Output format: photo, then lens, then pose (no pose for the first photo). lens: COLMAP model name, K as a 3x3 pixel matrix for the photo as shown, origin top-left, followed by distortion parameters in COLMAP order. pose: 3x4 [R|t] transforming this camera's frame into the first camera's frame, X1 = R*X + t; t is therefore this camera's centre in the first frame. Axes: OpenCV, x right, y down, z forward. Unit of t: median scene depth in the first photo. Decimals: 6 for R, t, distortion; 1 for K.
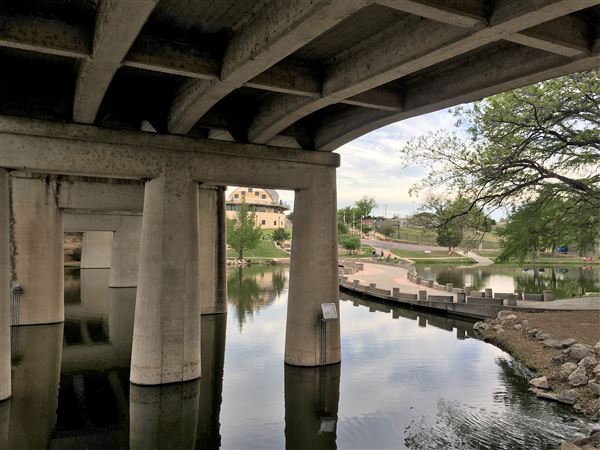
lens RADIAL K [[500.7, 0, 300.0], [0, 500.7, 225.0], [0, 0, 1]] dist [0.008293, 0.000467]
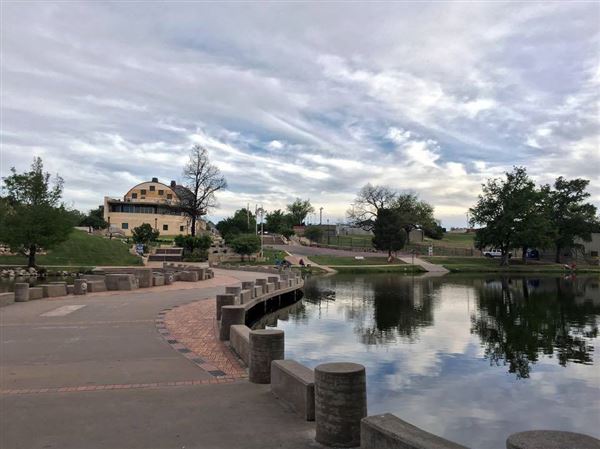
lens RADIAL K [[500.7, 0, 300.0], [0, 500.7, 224.5], [0, 0, 1]] dist [0.008293, 0.000467]
pose [[0.995834, -0.001868, 0.091163, 0.098752], [0.005148, 0.999347, -0.035752, 0.029253], [-0.091037, 0.036072, 0.995194, 0.275859]]
